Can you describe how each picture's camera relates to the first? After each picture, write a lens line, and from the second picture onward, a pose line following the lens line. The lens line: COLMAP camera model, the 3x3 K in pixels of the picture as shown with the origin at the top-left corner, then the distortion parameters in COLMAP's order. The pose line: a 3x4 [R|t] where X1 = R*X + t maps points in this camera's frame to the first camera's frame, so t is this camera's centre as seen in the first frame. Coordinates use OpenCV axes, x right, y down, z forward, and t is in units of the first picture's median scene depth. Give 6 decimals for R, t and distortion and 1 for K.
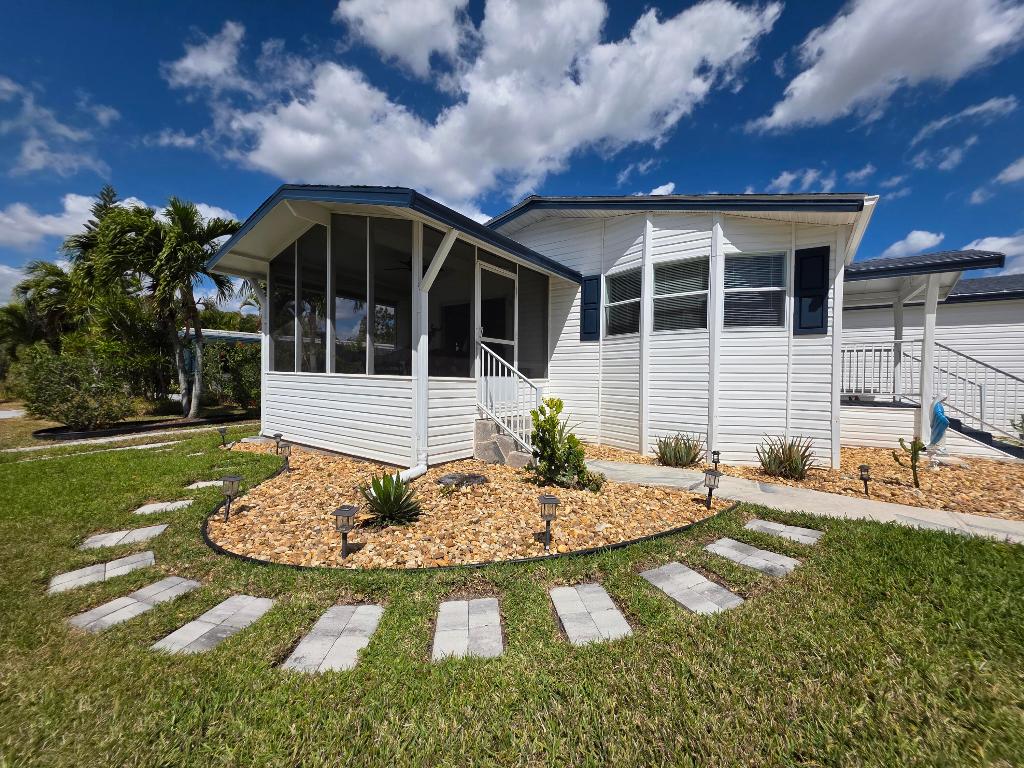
lens RADIAL K [[410.4, 0, 511.5], [0, 410.4, 382.5], [0, 0, 1]] dist [-0.000886, -0.000172]
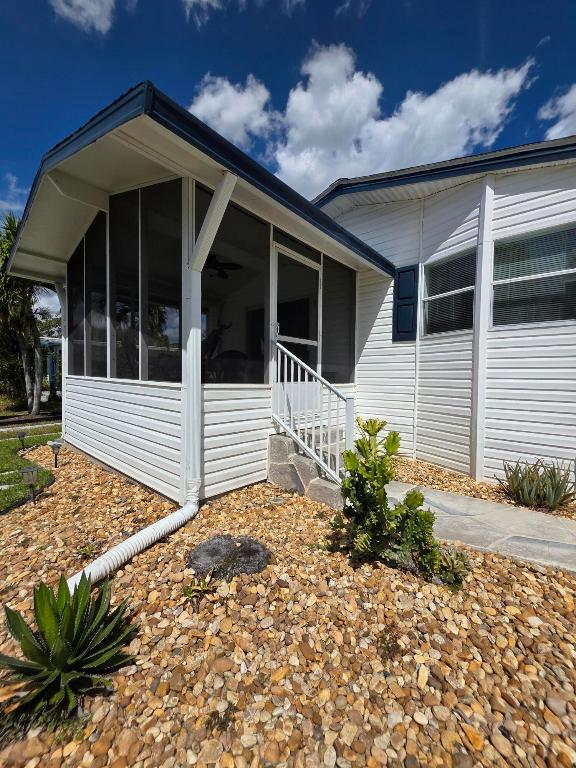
lens RADIAL K [[307.8, 0, 289.6], [0, 307.8, 386.2], [0, 0, 1]] dist [-0.000886, -0.000172]
pose [[0.995940, 0.005215, -0.089871, 0.007462], [-0.003722, 0.999852, 0.016782, -0.017626], [0.089945, -0.016379, 0.995812, 0.375423]]
